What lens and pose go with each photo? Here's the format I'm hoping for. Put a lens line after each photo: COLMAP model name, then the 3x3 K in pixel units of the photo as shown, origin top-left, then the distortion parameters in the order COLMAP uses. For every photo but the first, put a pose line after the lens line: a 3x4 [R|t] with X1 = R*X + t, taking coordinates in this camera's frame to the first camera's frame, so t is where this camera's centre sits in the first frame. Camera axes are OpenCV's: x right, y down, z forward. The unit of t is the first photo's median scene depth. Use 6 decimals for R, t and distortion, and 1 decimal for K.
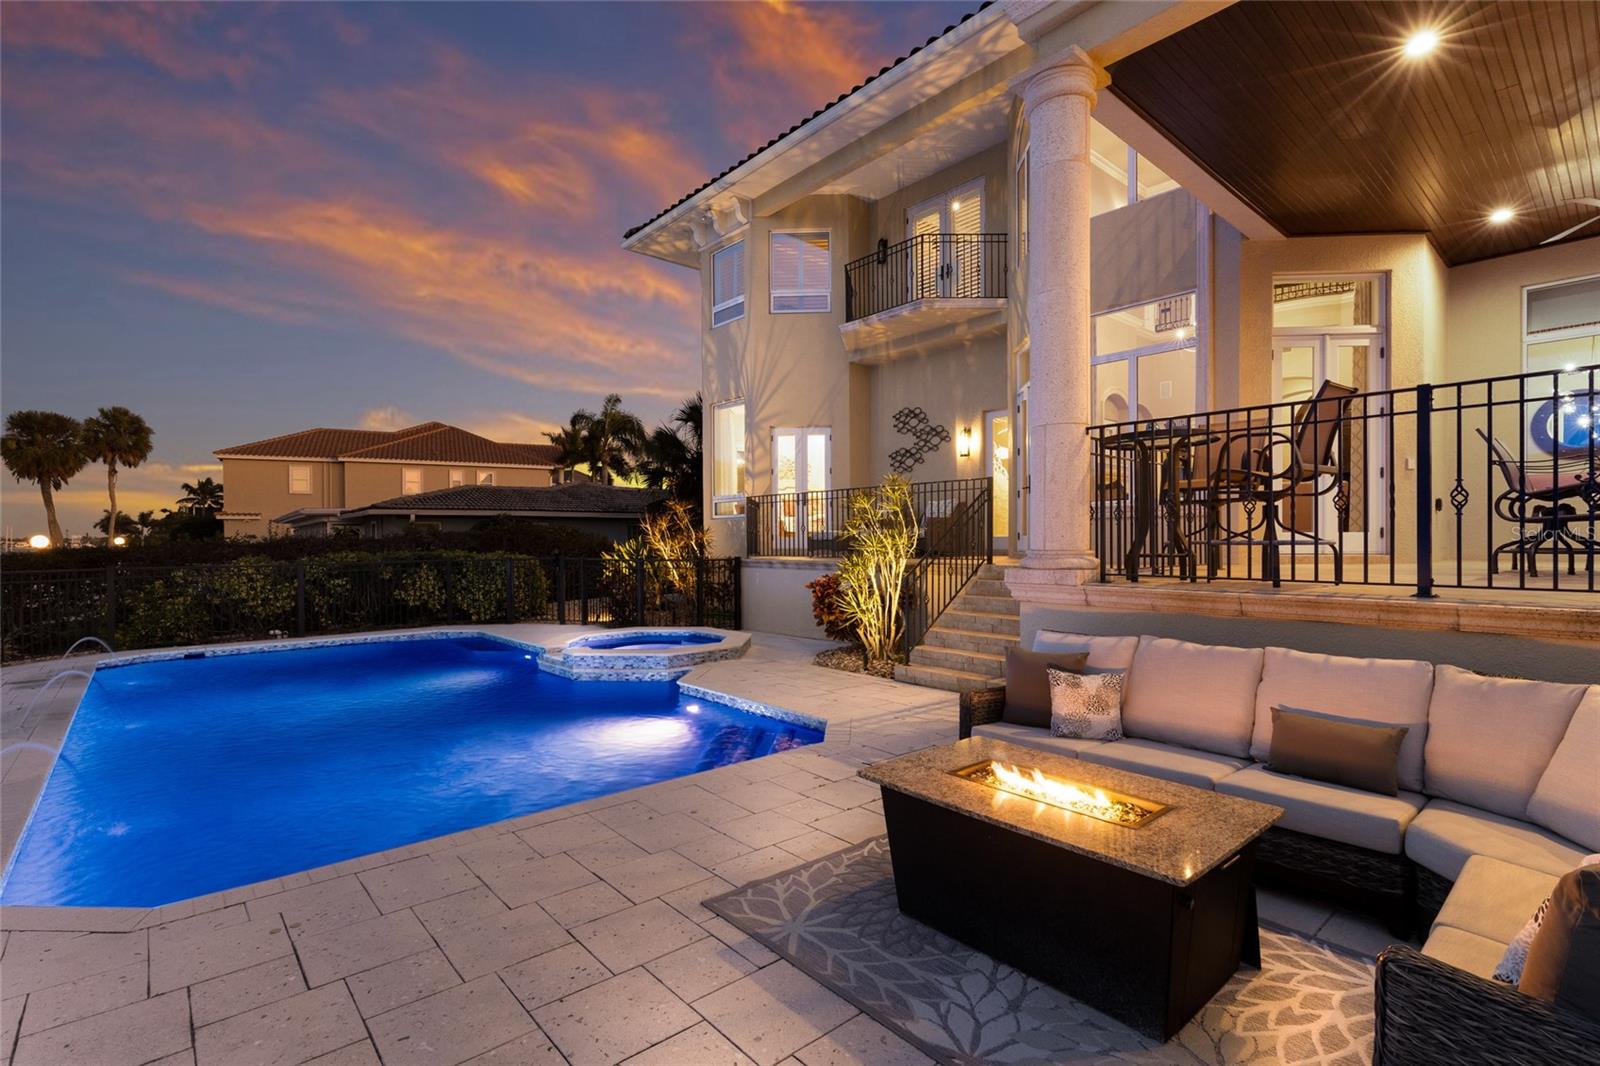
lens RADIAL K [[740.0, 0, 799.7], [0, 740.0, 539.9], [0, 0, 1]] dist [-0.002948, -0.000134]
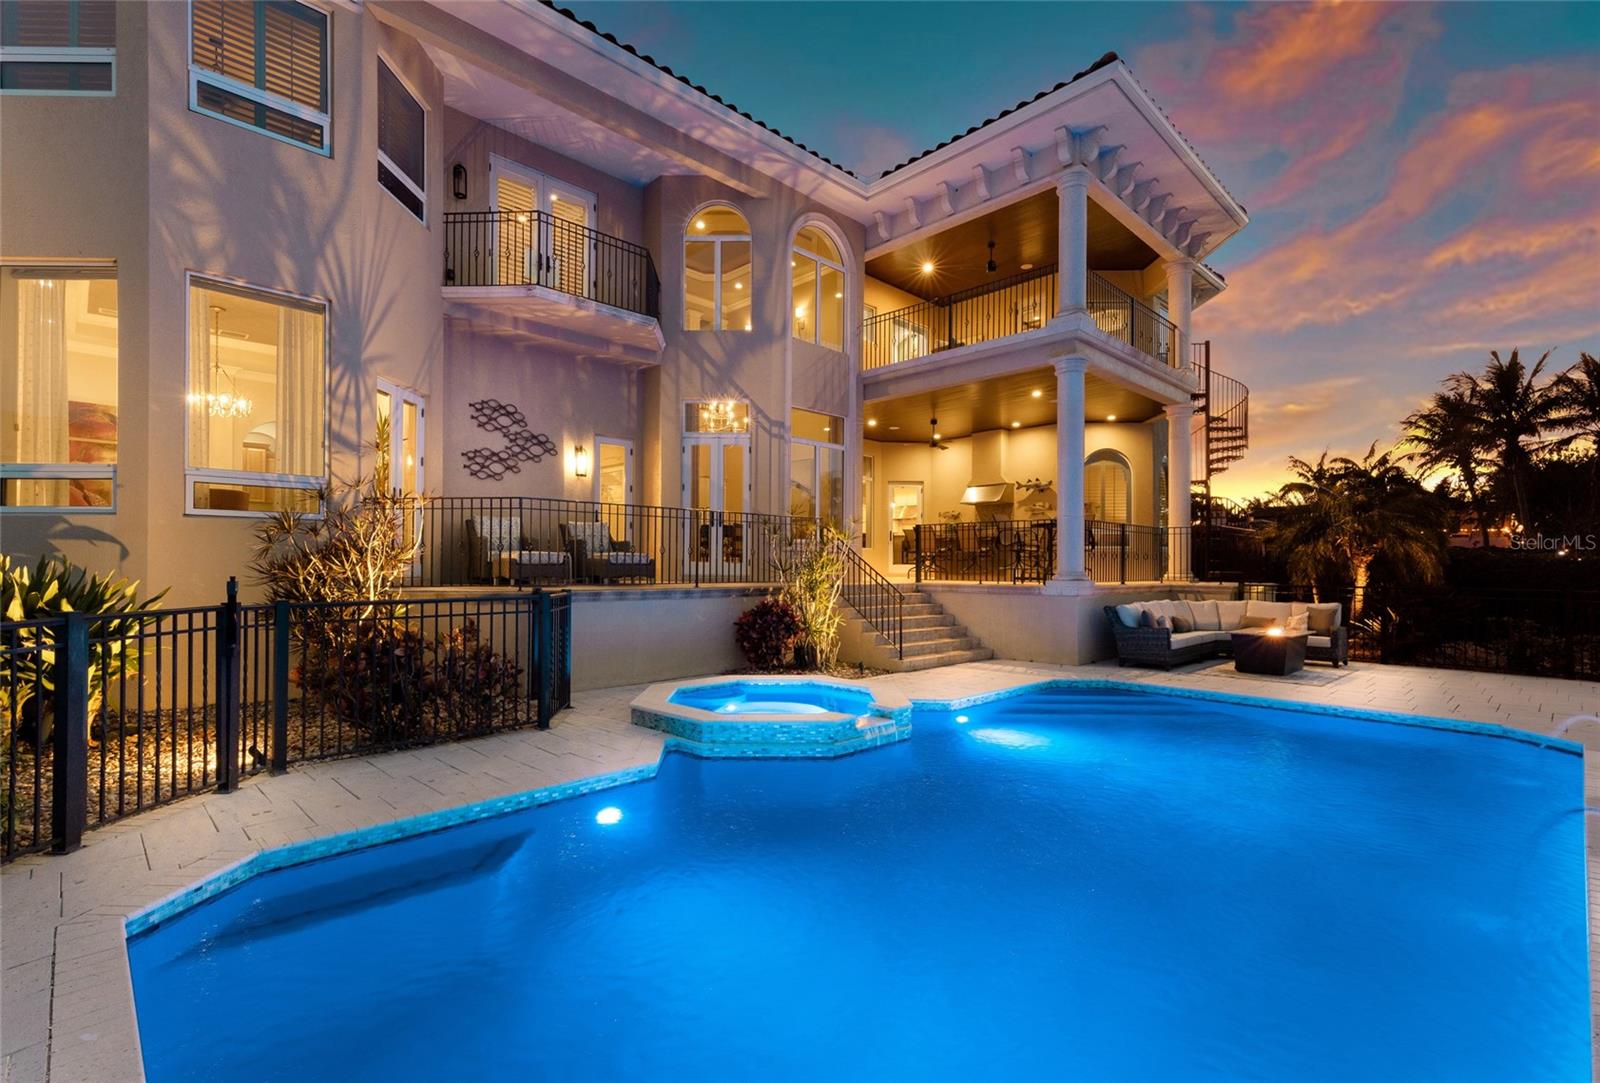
lens RADIAL K [[736.3, 0, 814.0], [0, 736.3, 565.8], [0, 0, 1]] dist [0.003289, 0.000379]
pose [[-0.073253, 0.003301, 0.997308, -0.865986], [-0.002012, 0.999992, -0.003458, 0.004529], [-0.997311, -0.002260, -0.073246, 0.909912]]
